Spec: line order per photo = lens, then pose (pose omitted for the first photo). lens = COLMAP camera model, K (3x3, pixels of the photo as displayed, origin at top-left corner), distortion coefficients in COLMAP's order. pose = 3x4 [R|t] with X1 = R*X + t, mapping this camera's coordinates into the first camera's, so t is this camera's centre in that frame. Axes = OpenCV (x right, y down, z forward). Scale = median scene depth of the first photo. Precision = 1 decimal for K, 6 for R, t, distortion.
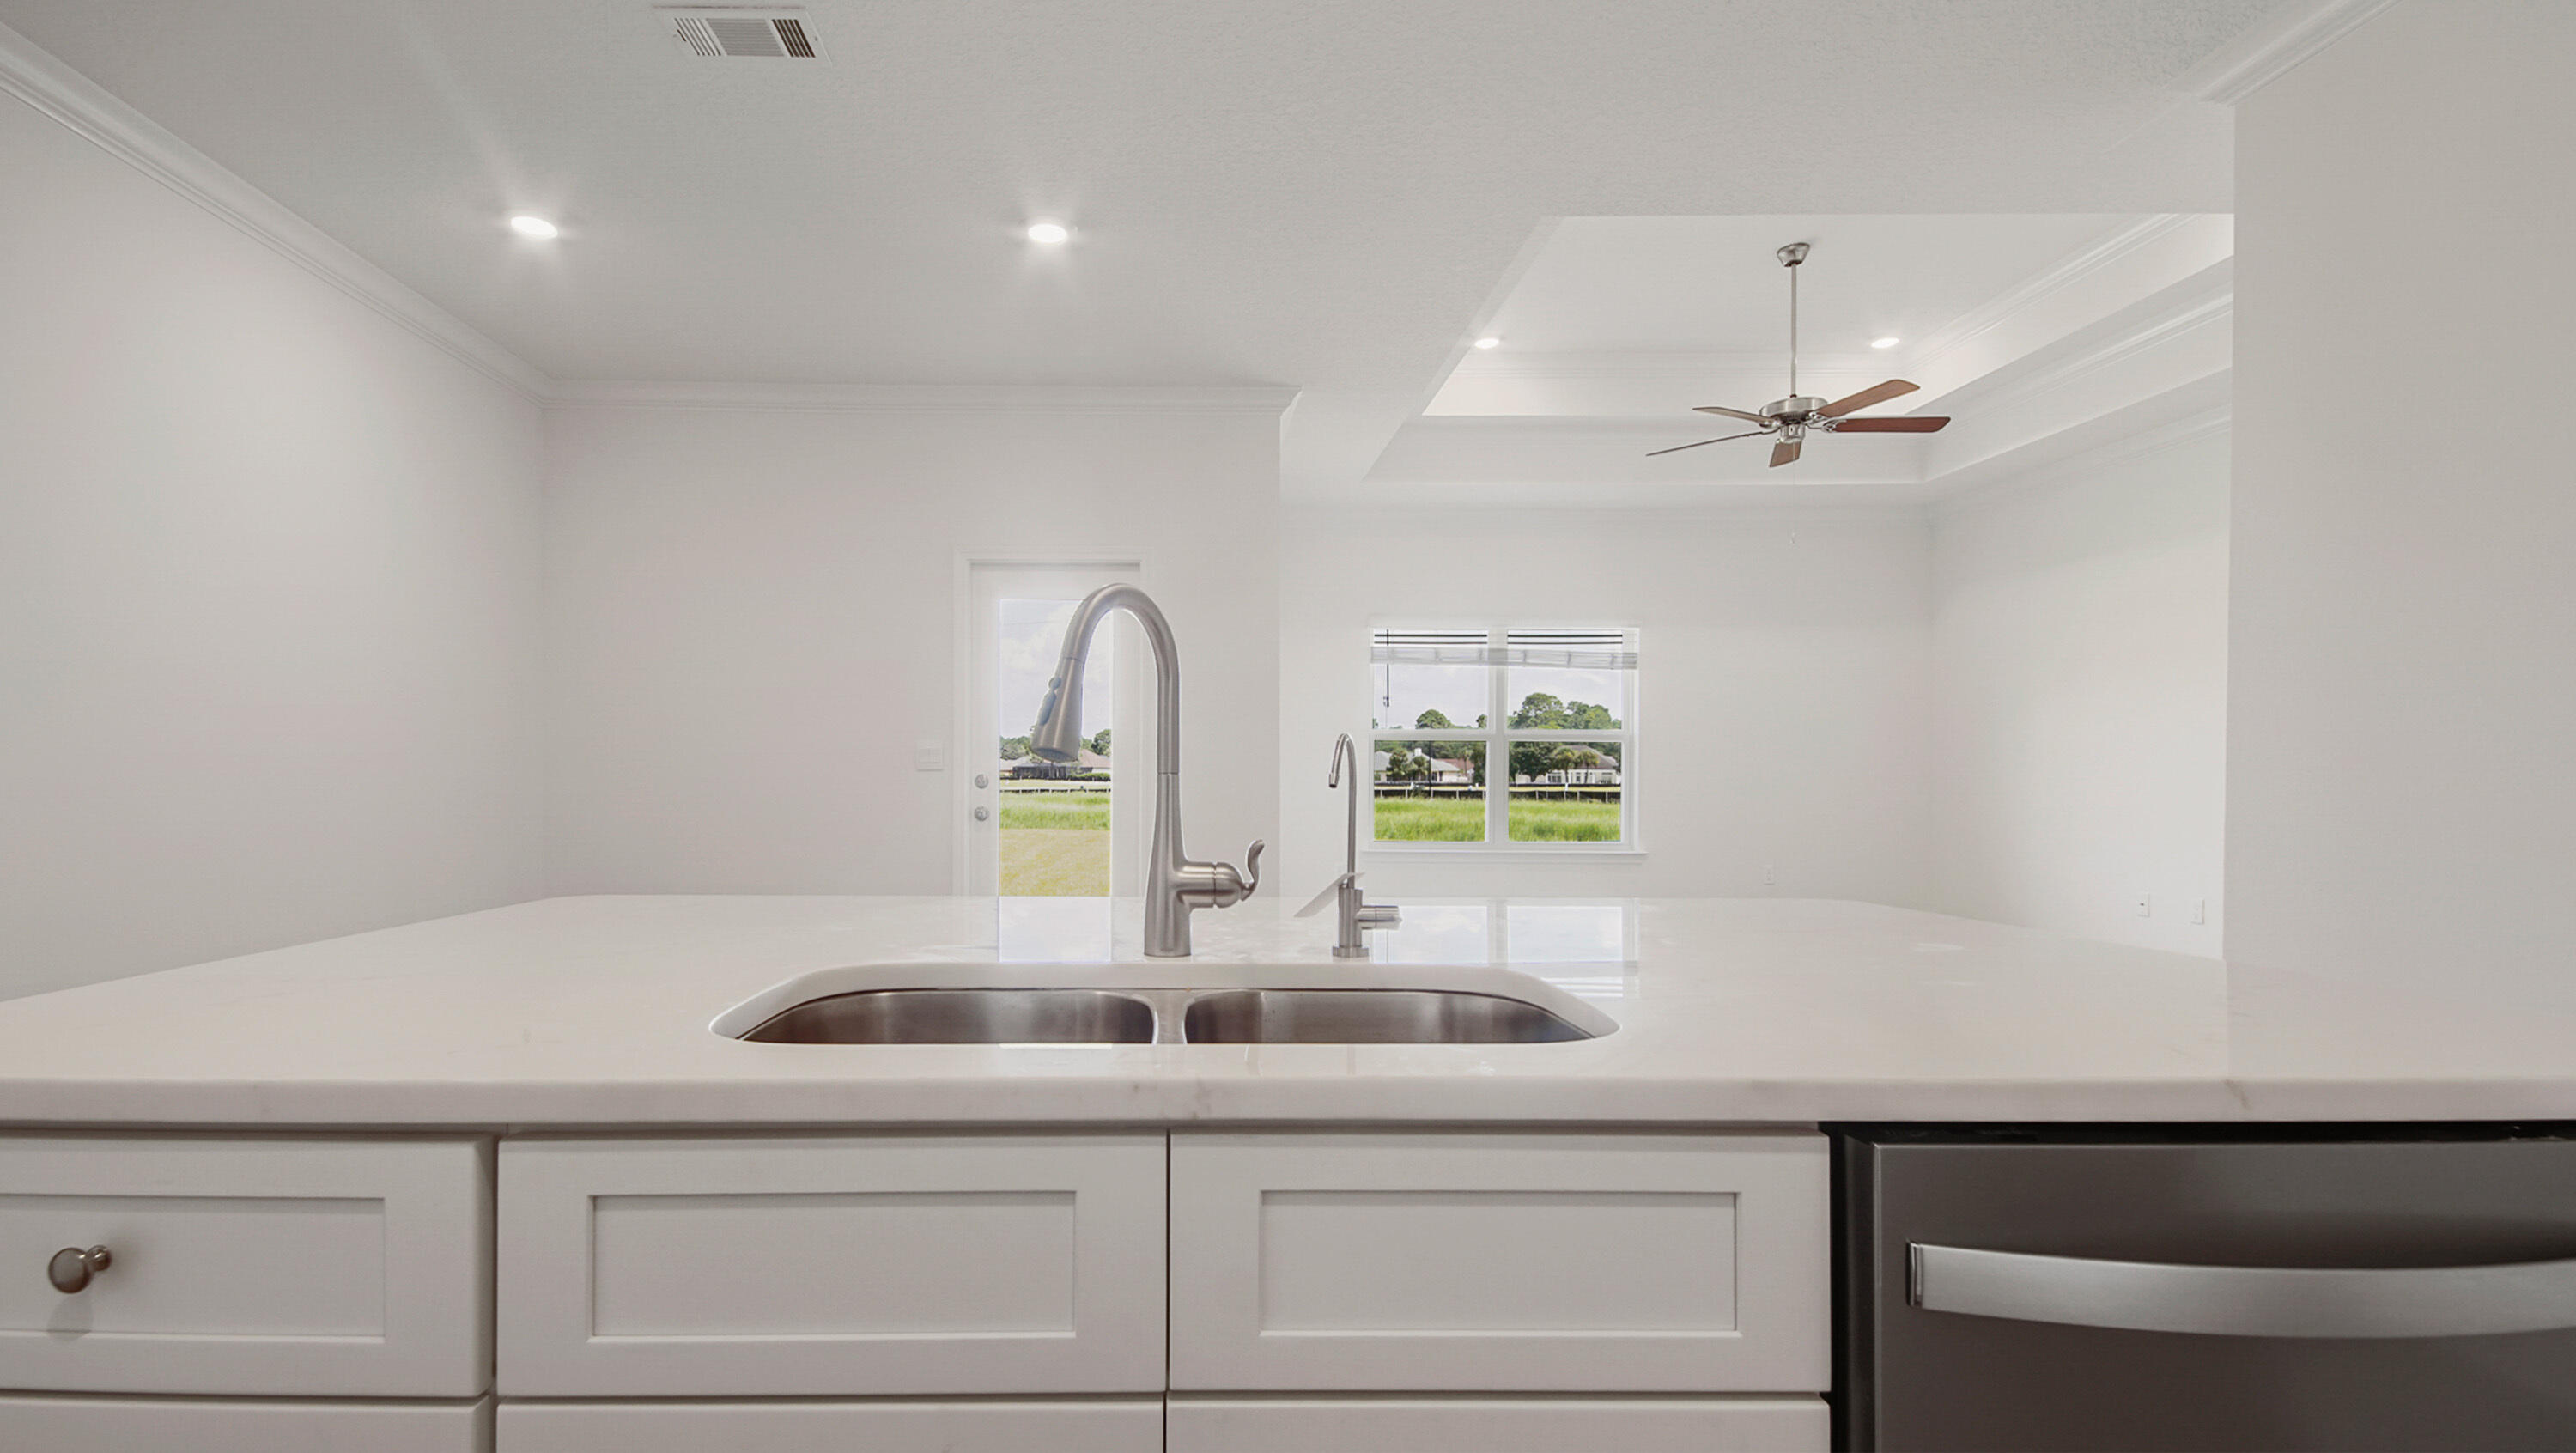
lens RADIAL K [[1231.4, 0, 1289.6], [0, 1231.4, 772.1], [0, 0, 1]] dist [0.063922, -0.048320]
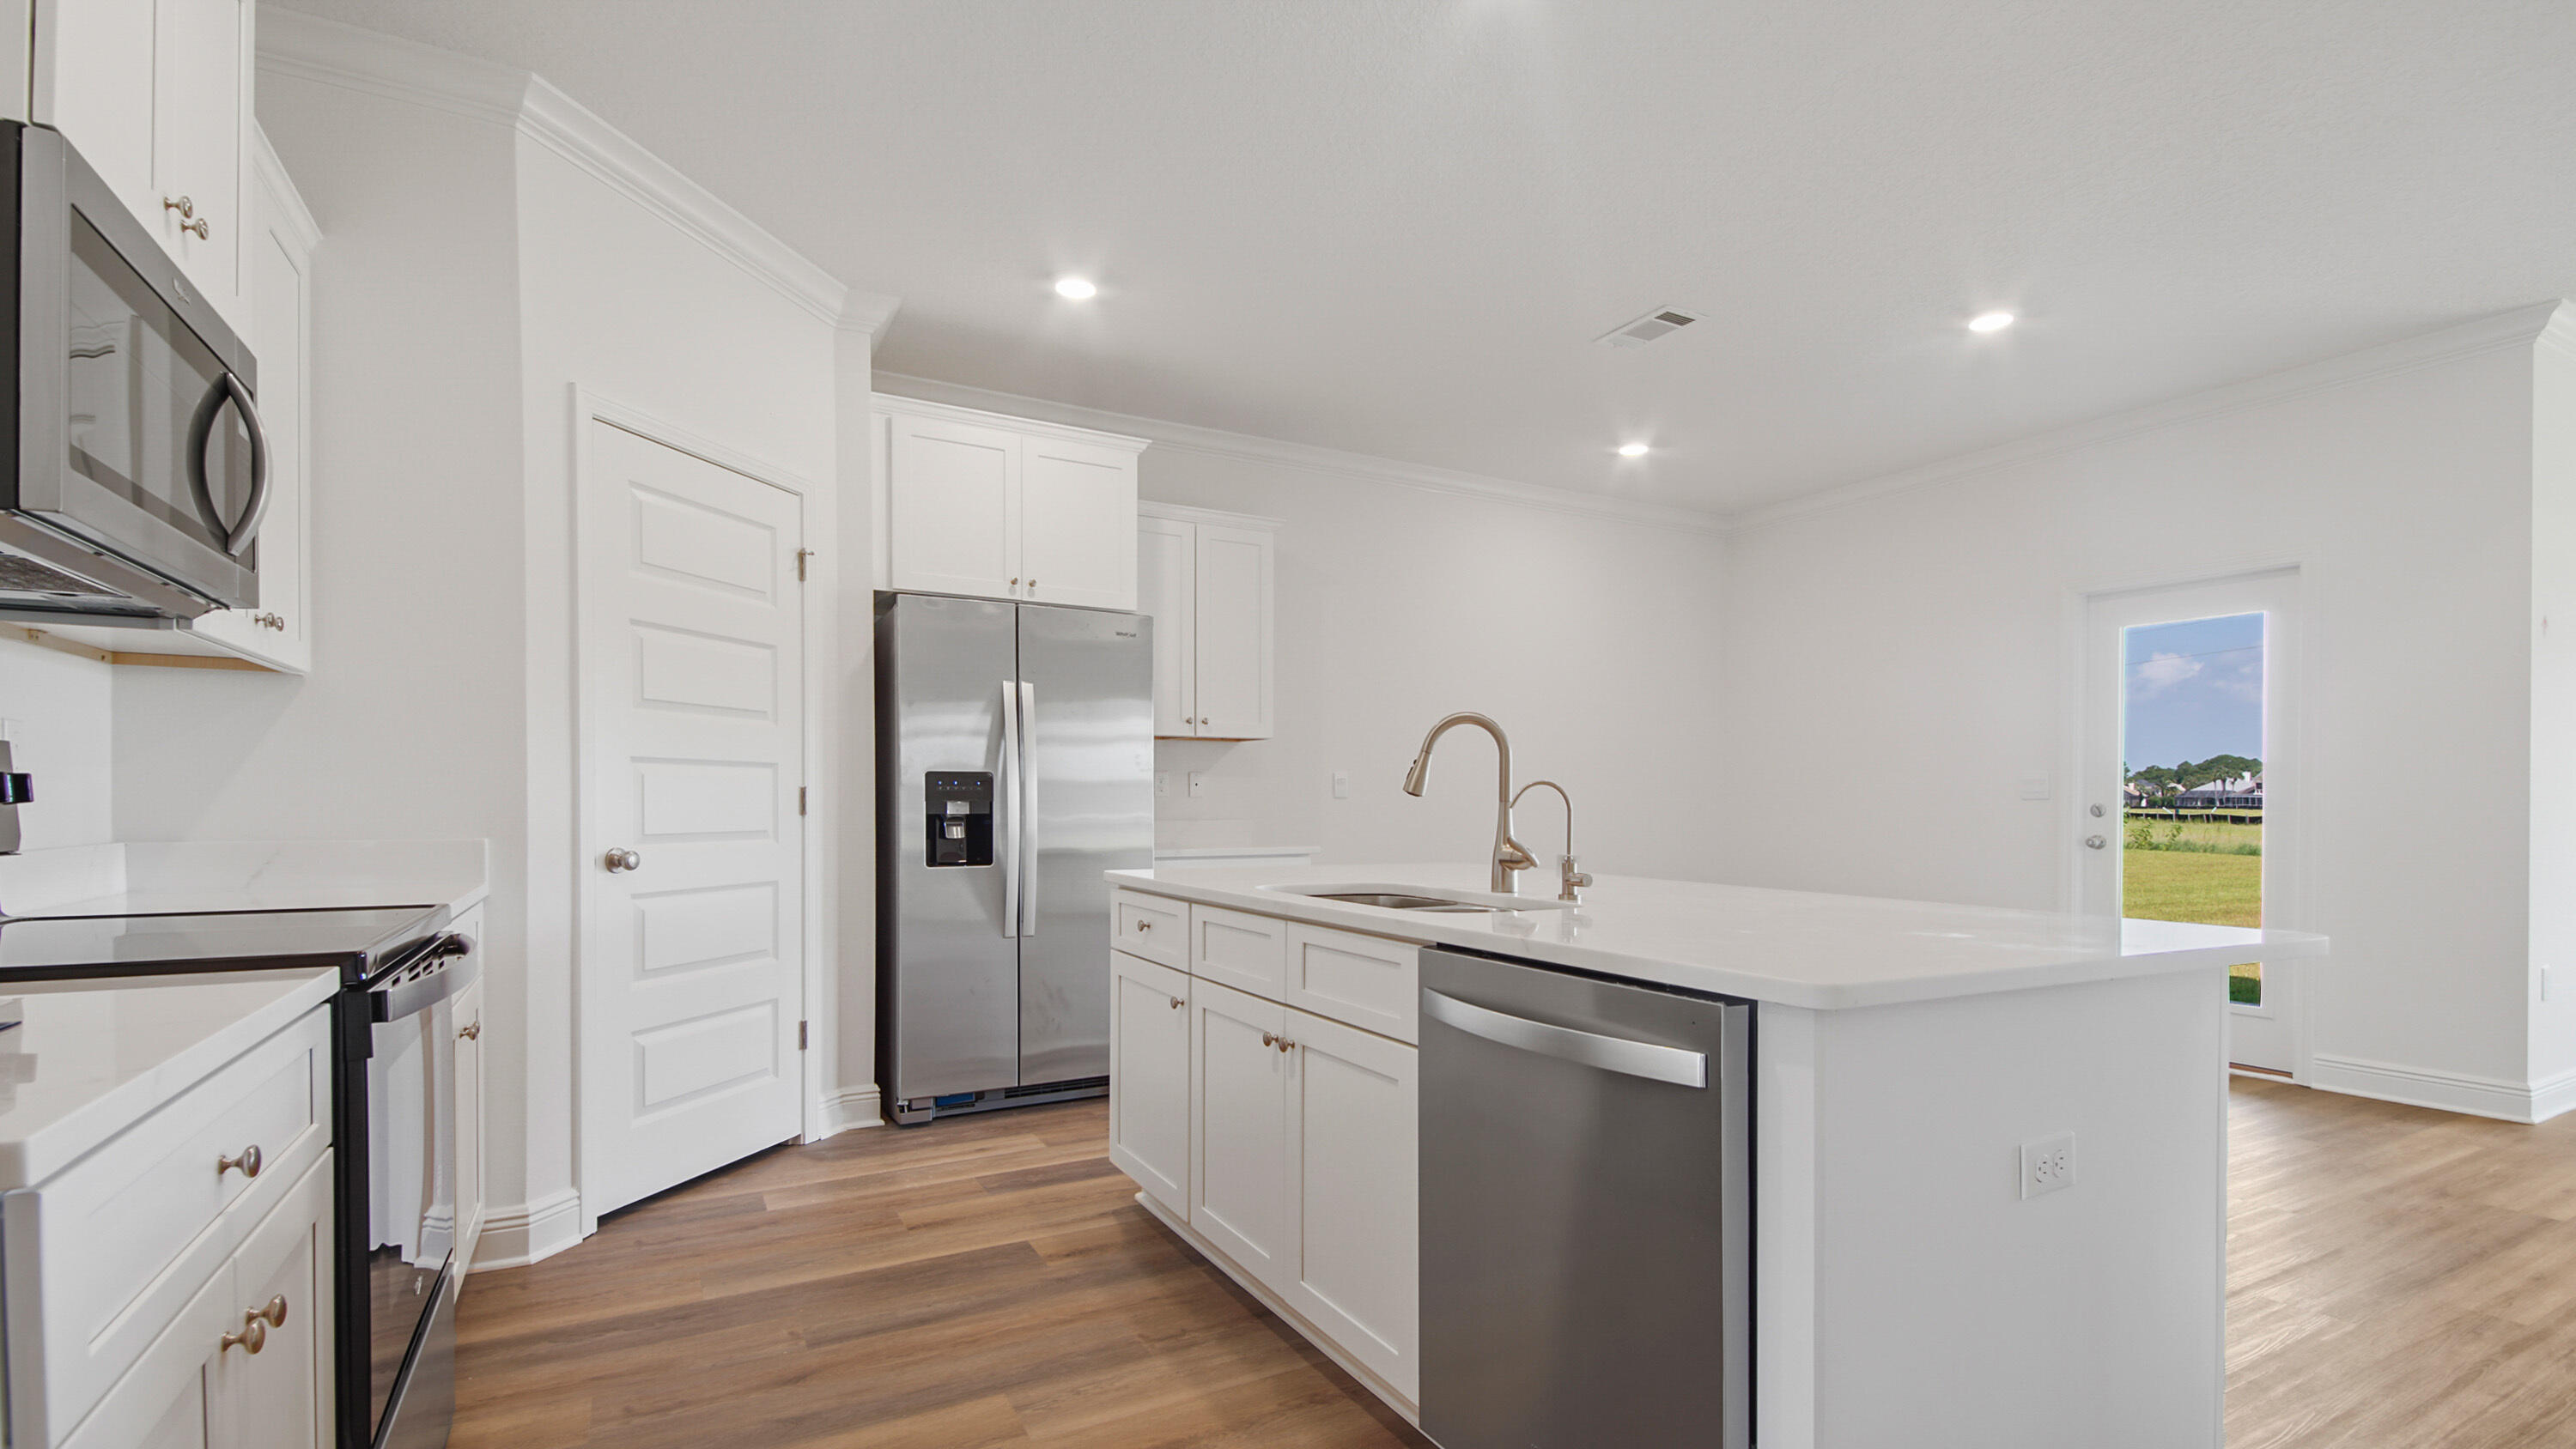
lens RADIAL K [[1150.2, 0, 1294.3], [0, 1150.2, 804.4], [0, 0, 1]] dist [0.053532, -0.037738]
pose [[0.489376, 0.002204, -0.872070, 0.641985], [0.000279, 0.999996, 0.002684, 0.000277], [0.872073, -0.001557, 0.489374, -0.097731]]
